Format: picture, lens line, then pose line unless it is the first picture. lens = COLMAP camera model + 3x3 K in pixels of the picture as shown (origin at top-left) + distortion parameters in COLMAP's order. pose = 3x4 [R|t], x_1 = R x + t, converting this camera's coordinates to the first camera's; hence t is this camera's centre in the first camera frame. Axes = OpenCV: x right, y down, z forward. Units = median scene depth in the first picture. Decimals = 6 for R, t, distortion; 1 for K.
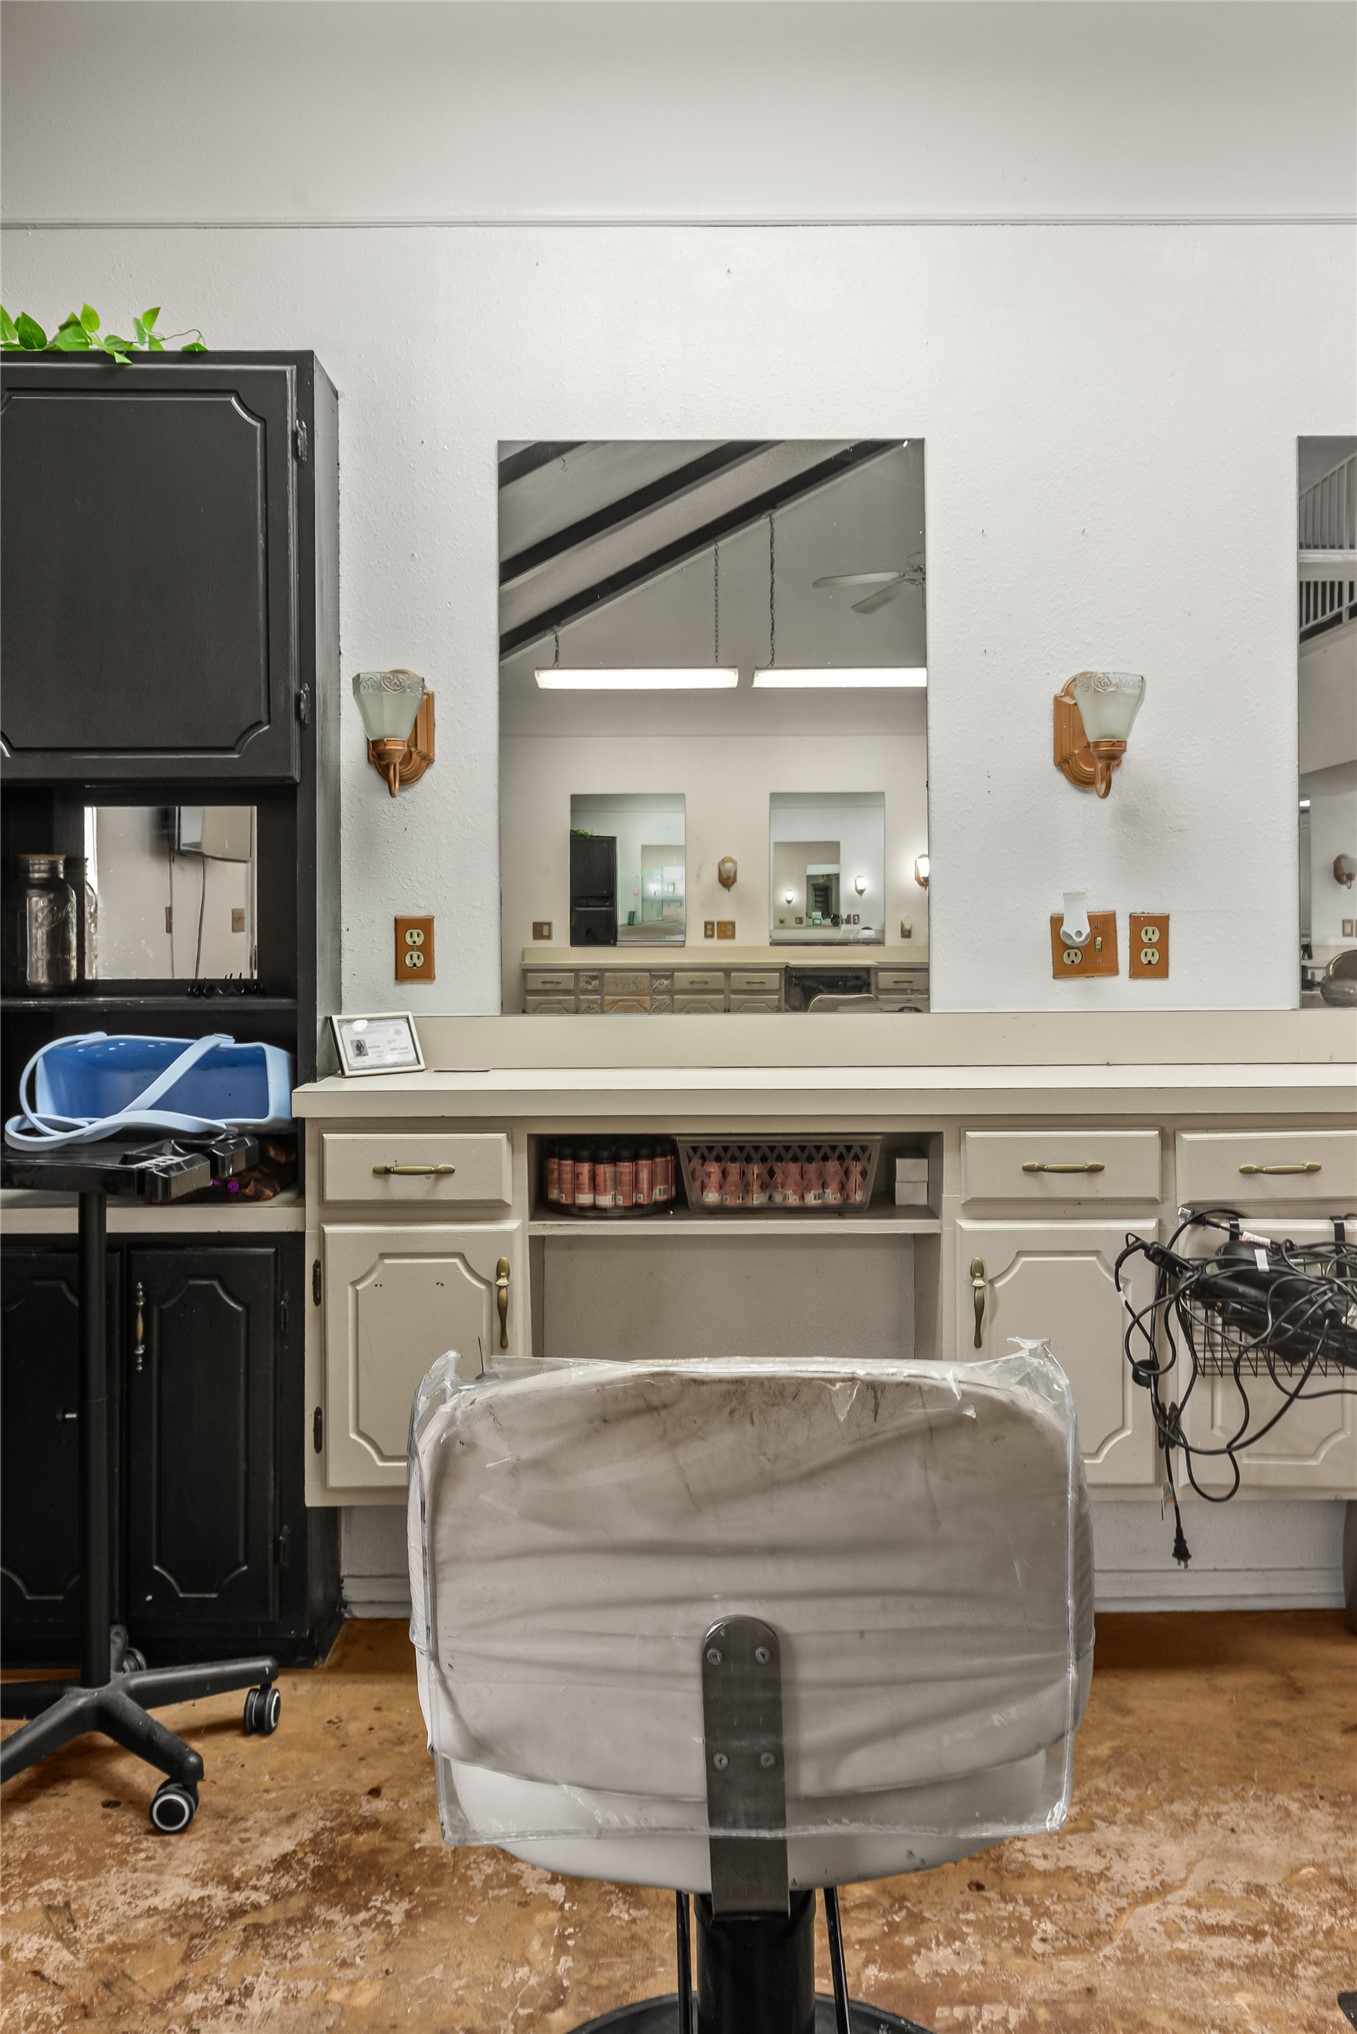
lens RADIAL K [[1681.6, 0, 678.8], [0, 1681.6, 917.1], [0, 0, 1]] dist [-0.000283, -0.001765]
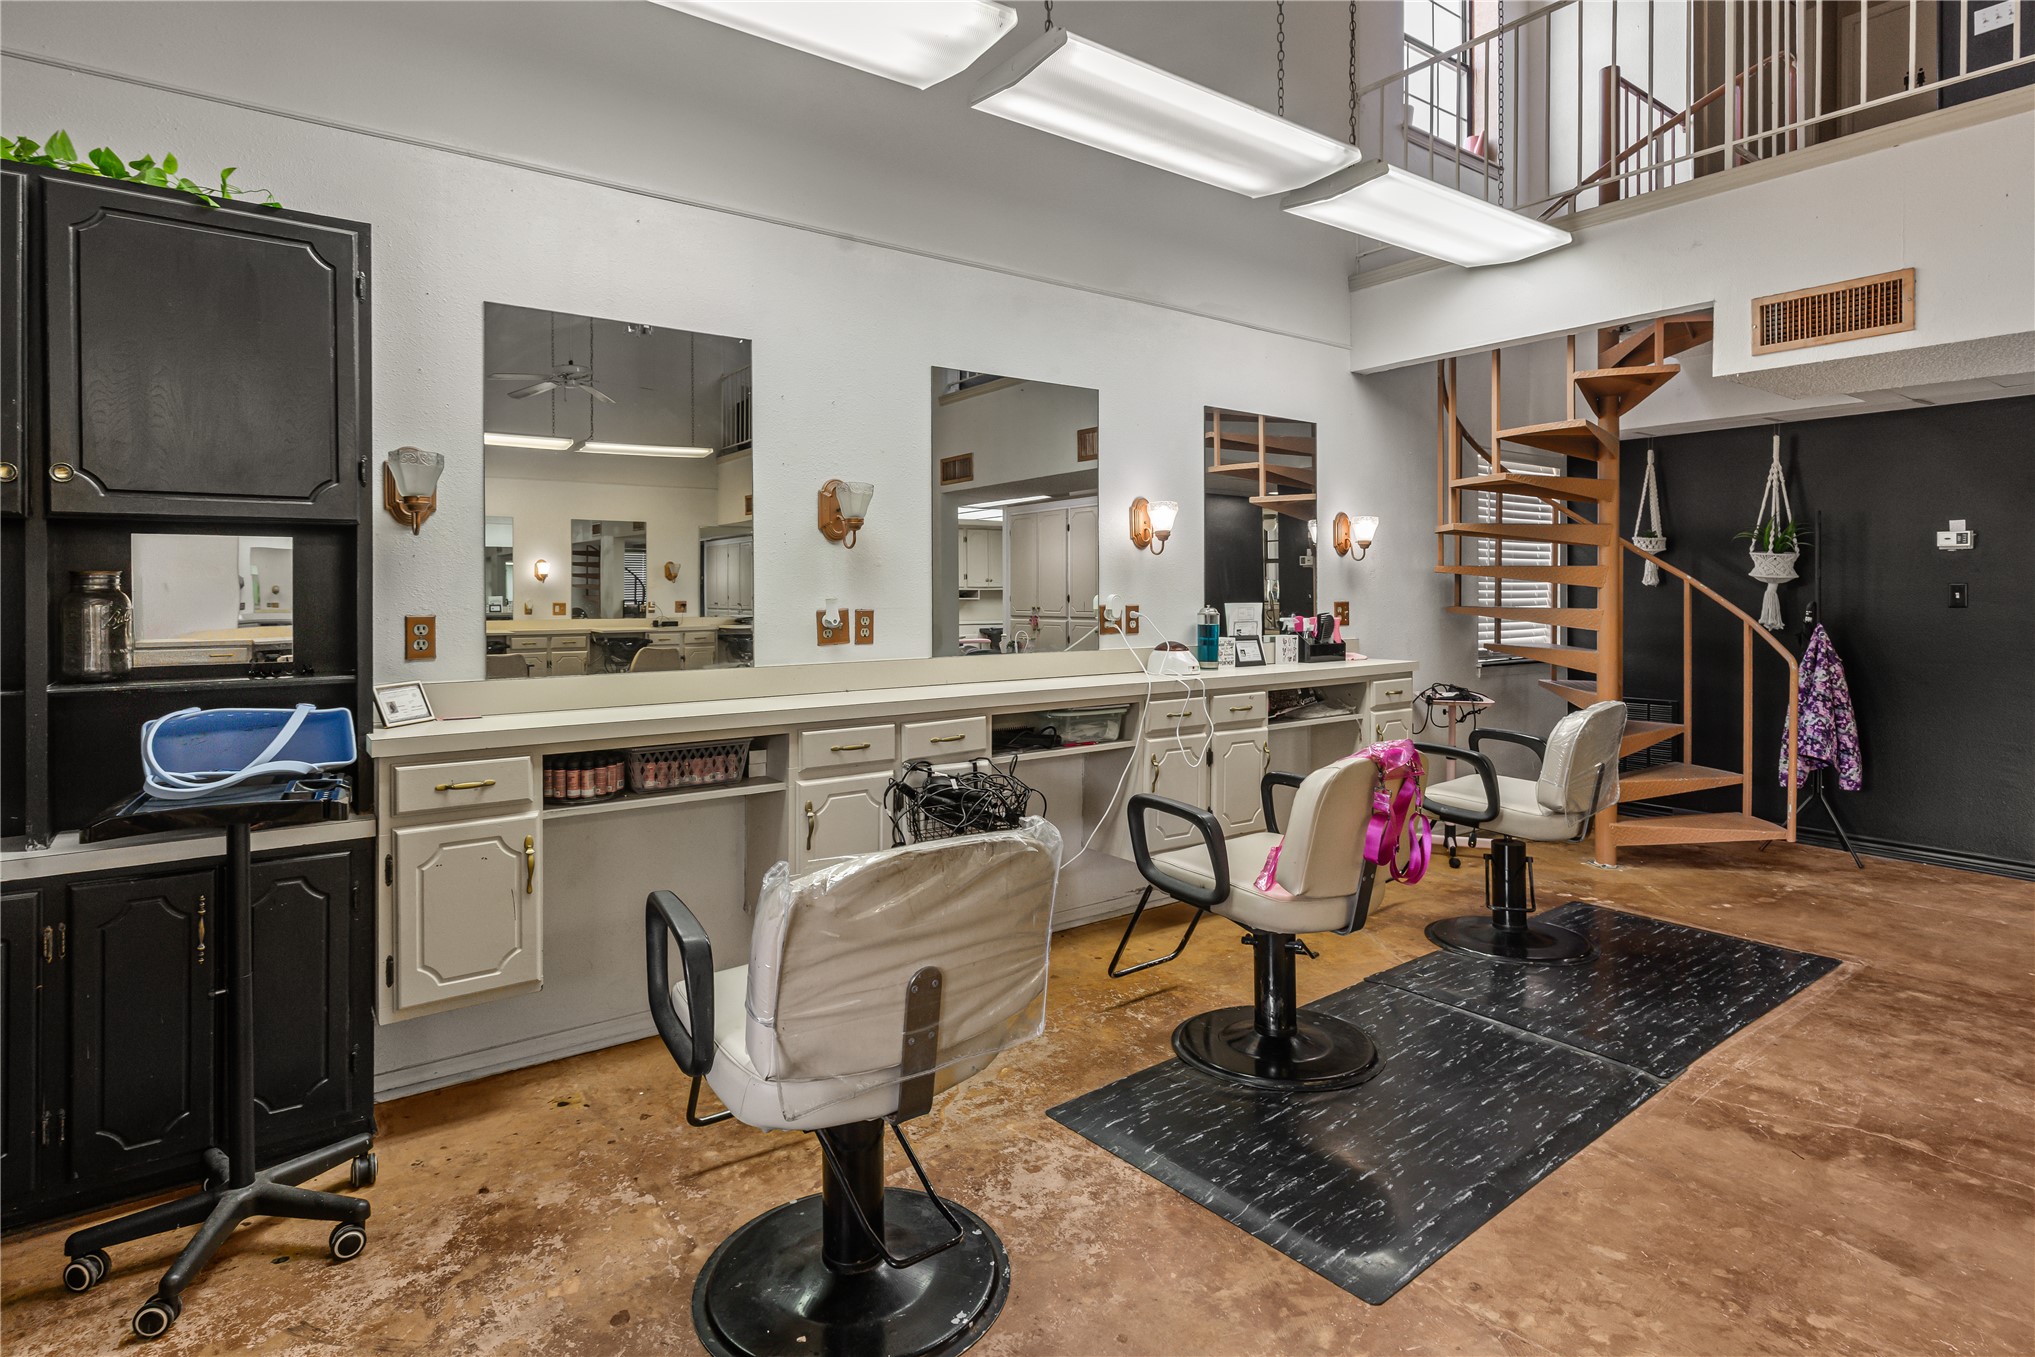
lens RADIAL K [[1050.5, 0, 1012.1], [0, 1050.5, 599.0], [0, 0, 1]] dist [-0.002721, -0.001071]
pose [[0.806368, -0.002027, 0.591410, -0.316983], [0.000379, 0.999996, 0.002911, -0.019600], [-0.591413, -0.002123, 0.806366, -0.049684]]
